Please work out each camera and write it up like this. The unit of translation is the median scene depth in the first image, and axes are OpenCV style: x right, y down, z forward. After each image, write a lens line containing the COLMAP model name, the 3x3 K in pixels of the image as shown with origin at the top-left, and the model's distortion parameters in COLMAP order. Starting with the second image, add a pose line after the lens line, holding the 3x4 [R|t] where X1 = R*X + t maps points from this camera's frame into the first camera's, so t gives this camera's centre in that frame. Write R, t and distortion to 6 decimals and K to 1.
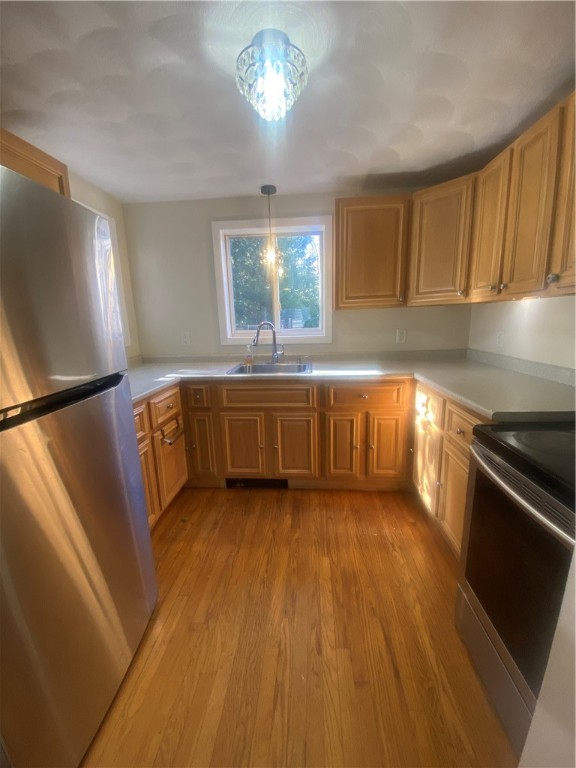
lens RADIAL K [[307.9, 0, 288.0], [0, 307.9, 384.0], [0, 0, 1]] dist [0.022576, -0.022961]
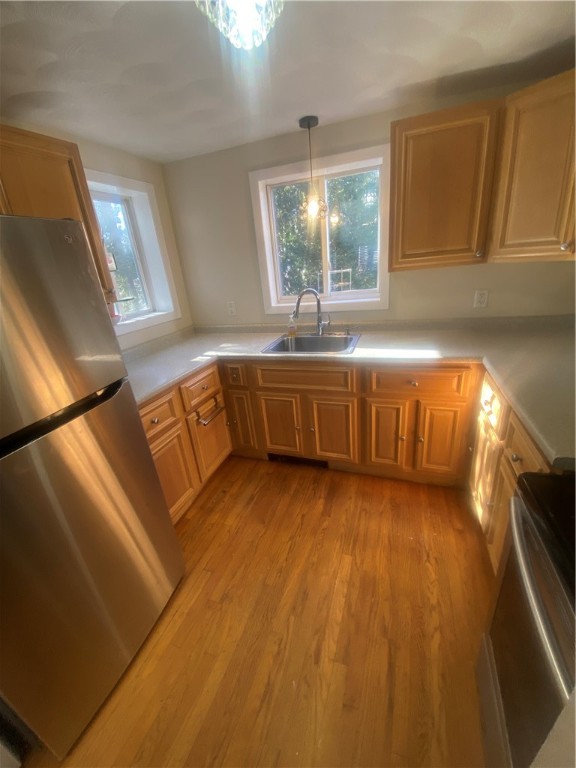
lens RADIAL K [[307.9, 0, 288.0], [0, 307.9, 384.0], [0, 0, 1]] dist [0.022576, -0.022961]
pose [[0.963480, 0.040043, -0.264770, 0.141288], [0.009773, 0.982839, 0.184207, -0.116502], [0.267602, -0.180067, 0.946554, 0.111823]]
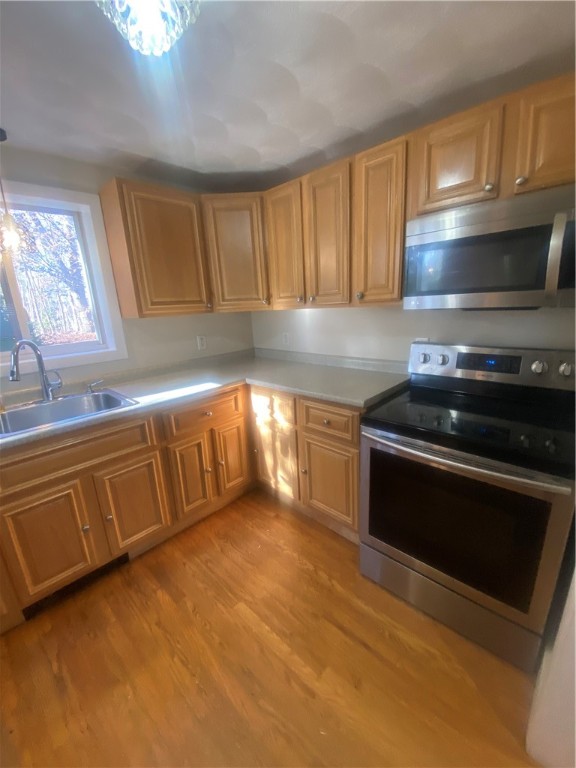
lens RADIAL K [[307.9, 0, 288.0], [0, 307.9, 384.0], [0, 0, 1]] dist [0.022576, -0.022961]
pose [[0.632895, -0.199194, 0.748175, -0.265383], [0.187604, 0.976995, 0.101417, -0.093833], [-0.751164, 0.076174, 0.655705, 0.219701]]
